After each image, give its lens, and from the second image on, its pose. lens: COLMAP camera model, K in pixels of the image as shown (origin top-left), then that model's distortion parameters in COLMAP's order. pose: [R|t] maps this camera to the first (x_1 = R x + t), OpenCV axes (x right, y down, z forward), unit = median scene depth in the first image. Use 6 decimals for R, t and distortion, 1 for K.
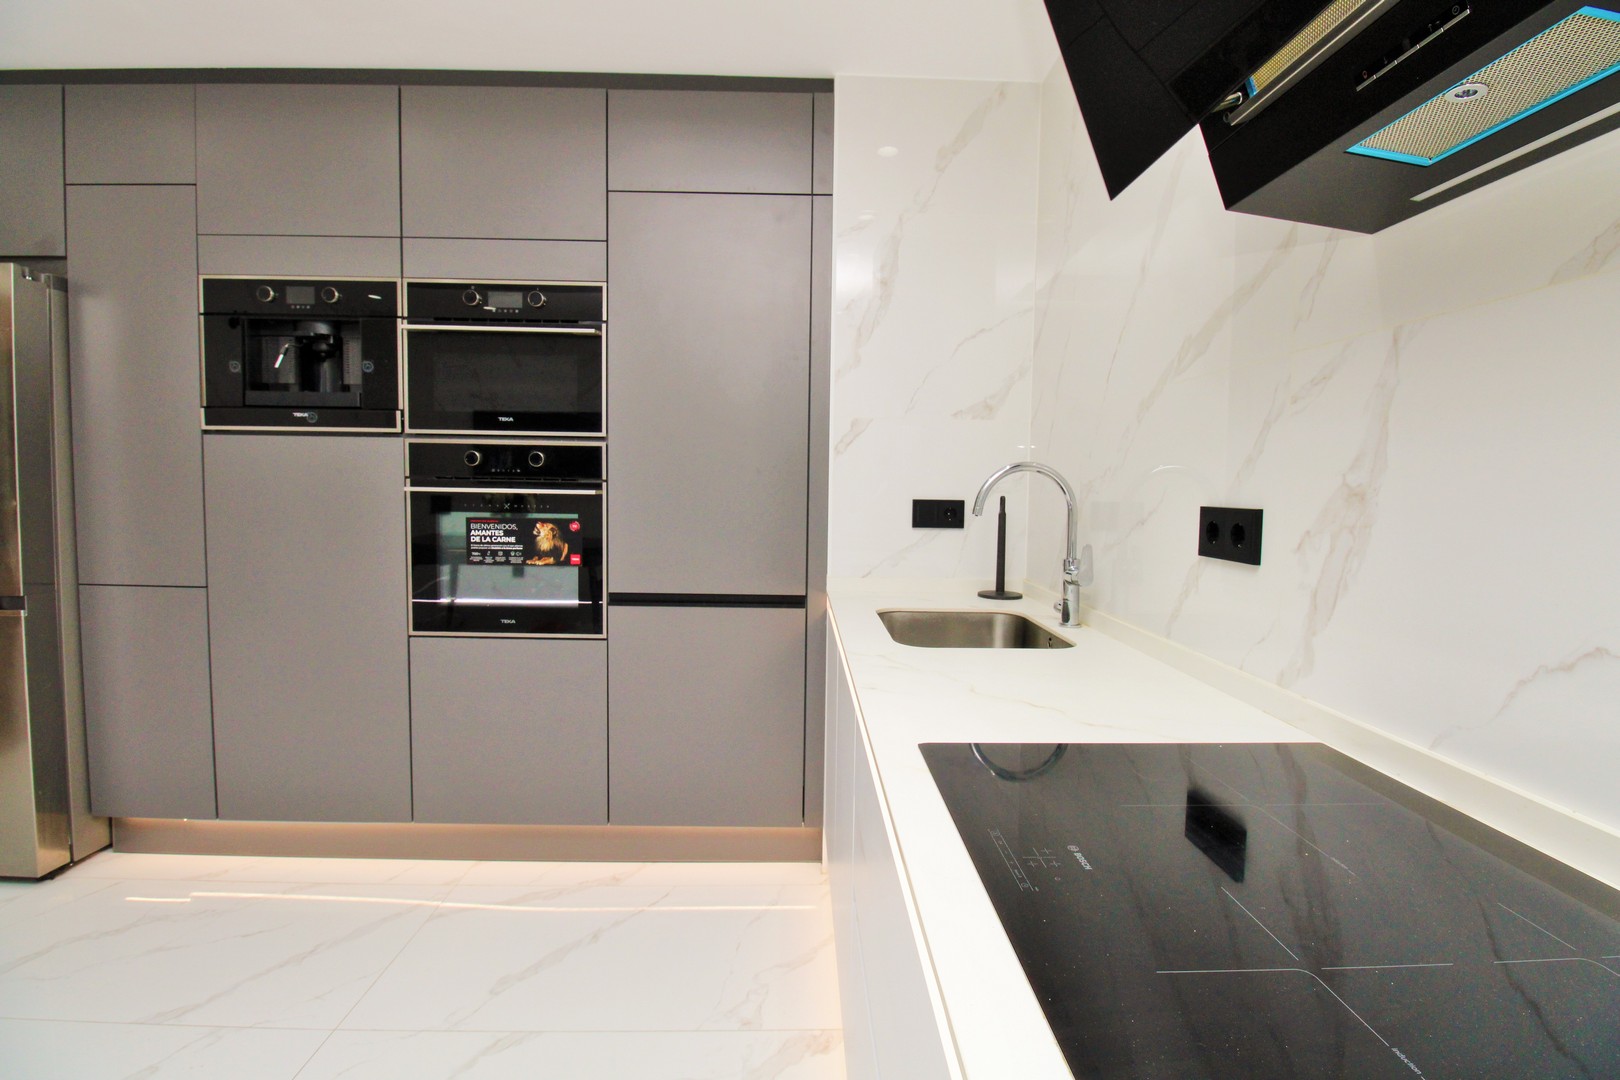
lens RADIAL K [[755.6, 0, 814.3], [0, 755.6, 531.4], [0, 0, 1]] dist [-0.015330, -0.005866]
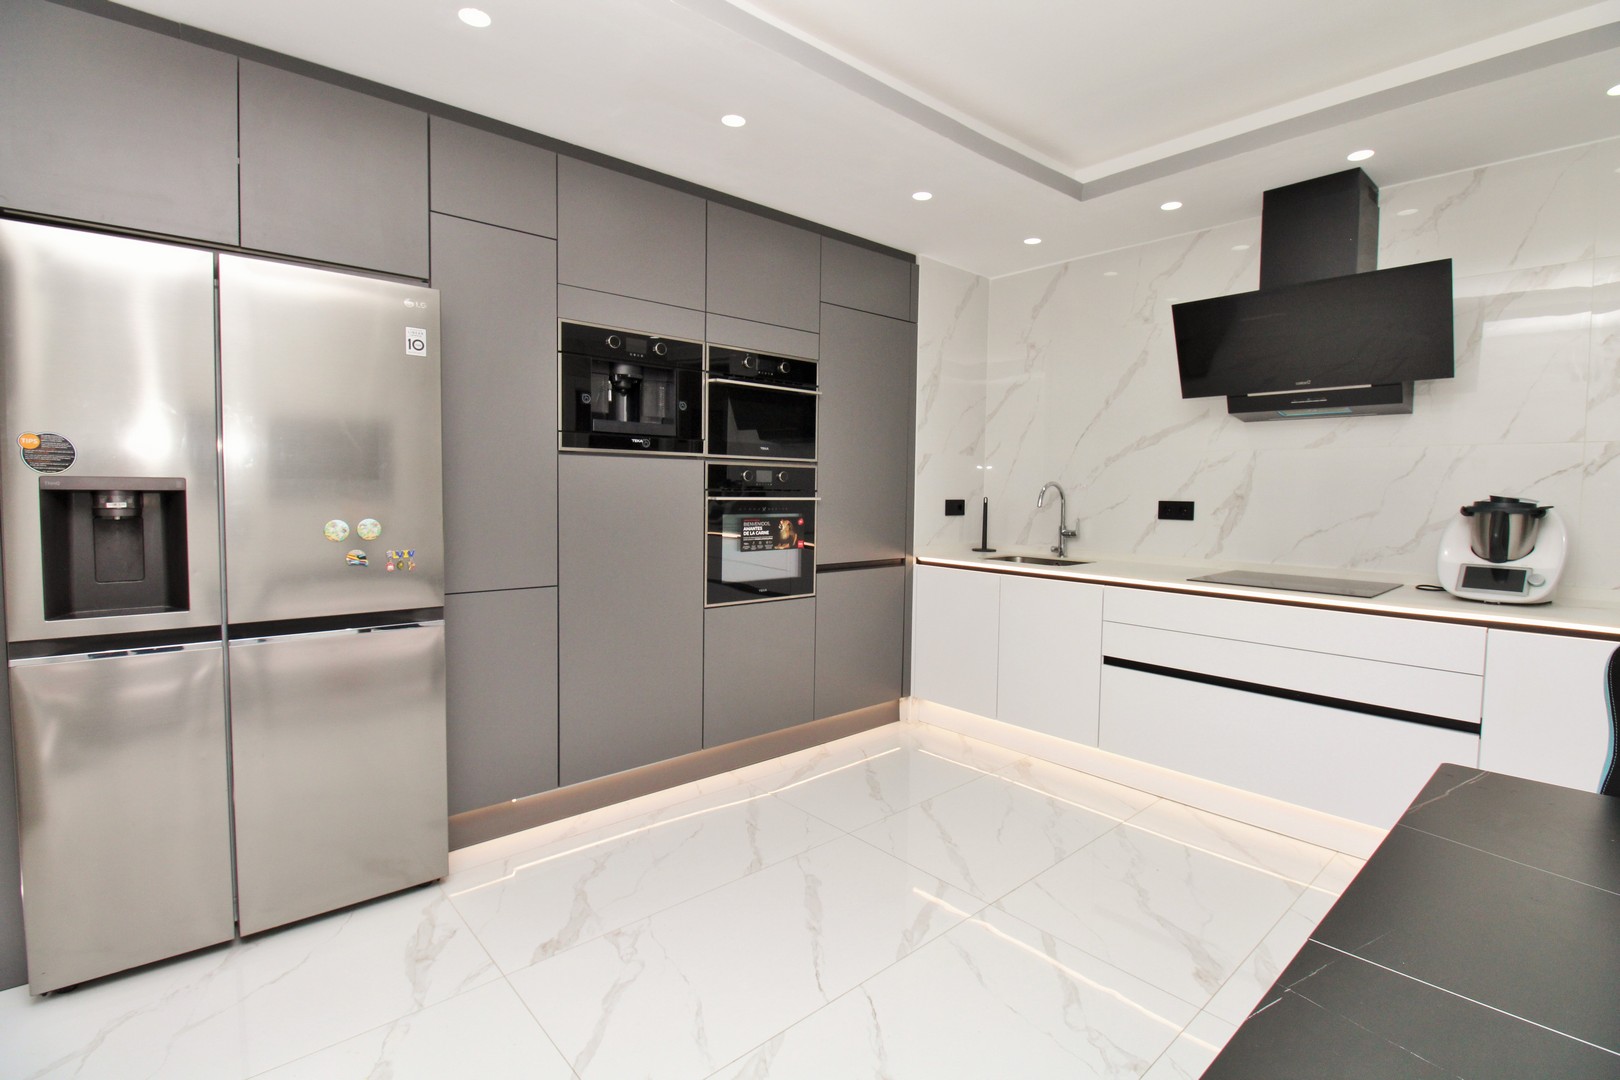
lens RADIAL K [[755.6, 0, 808.5], [0, 755.6, 533.3], [0, 0, 1]] dist [-0.015330, -0.005866]
pose [[0.763467, -0.046069, 0.644202, -1.280079], [0.041125, 0.998896, 0.022696, -0.017357], [-0.644537, 0.009165, 0.764519, -0.152441]]
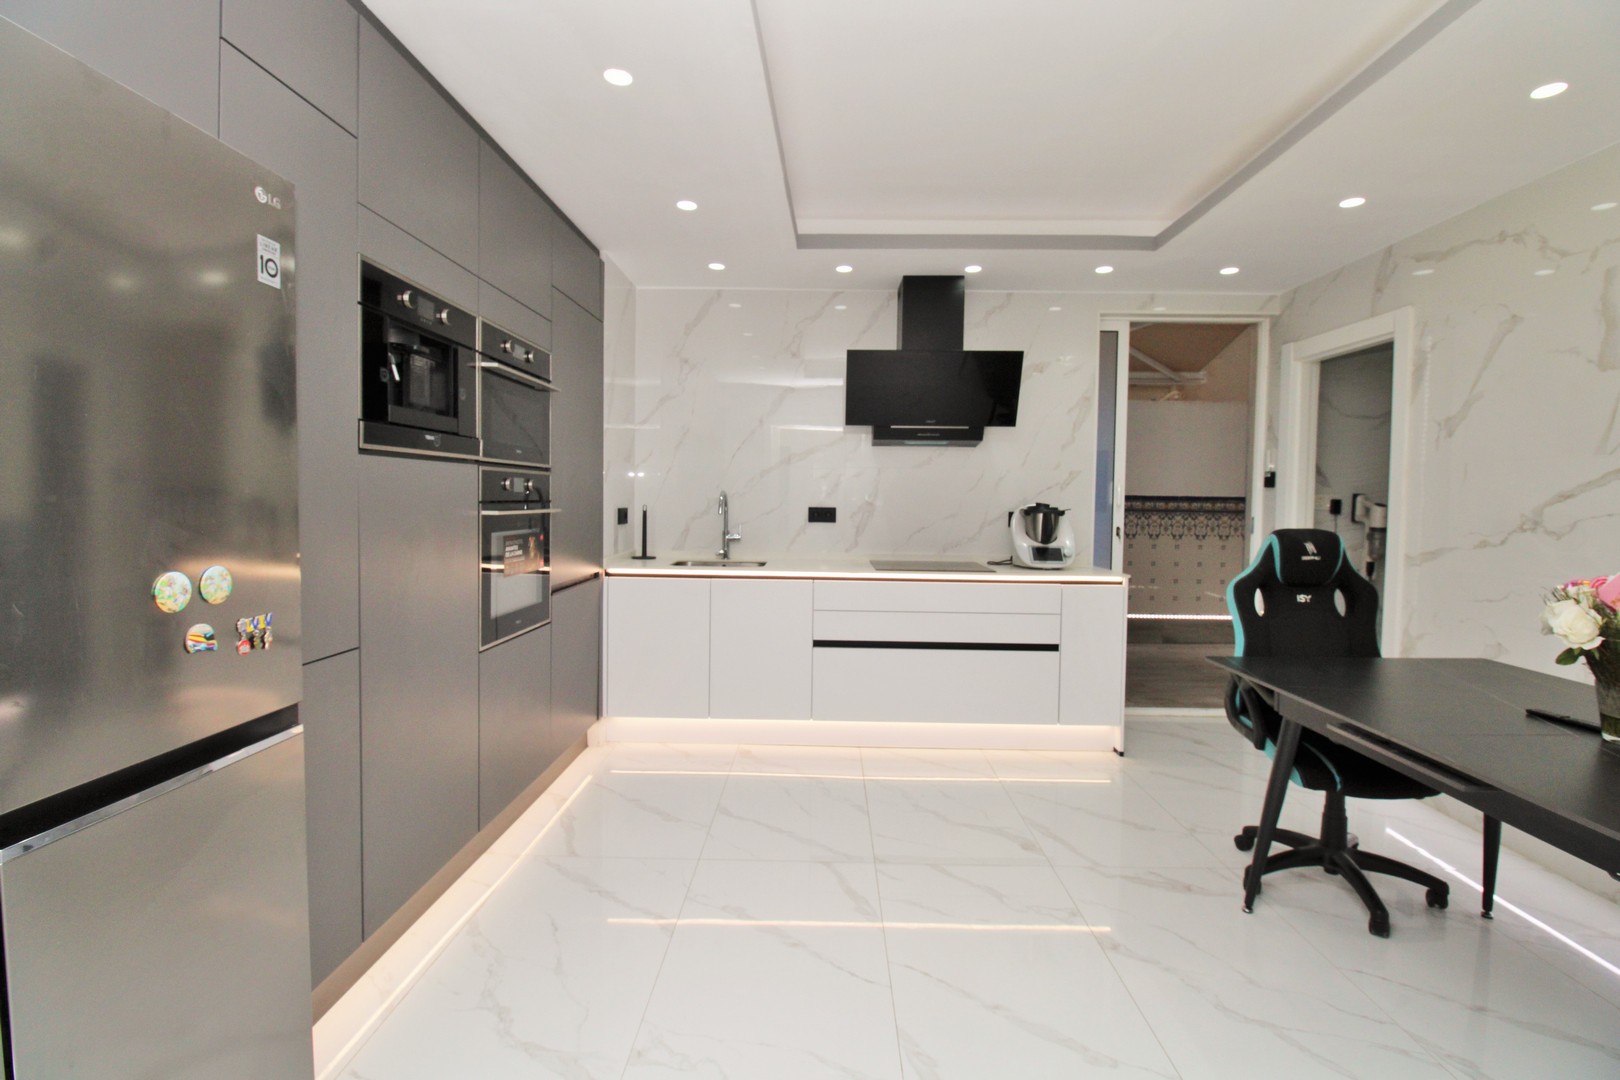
lens RADIAL K [[755.6, 0, 826.8], [0, 755.6, 529.4], [0, 0, 1]] dist [-0.015330, -0.005866]
pose [[0.025405, -0.059824, 0.997886, -1.599579], [0.048448, 0.997109, 0.058544, -0.072170], [-0.998503, 0.046858, 0.028230, 0.482096]]
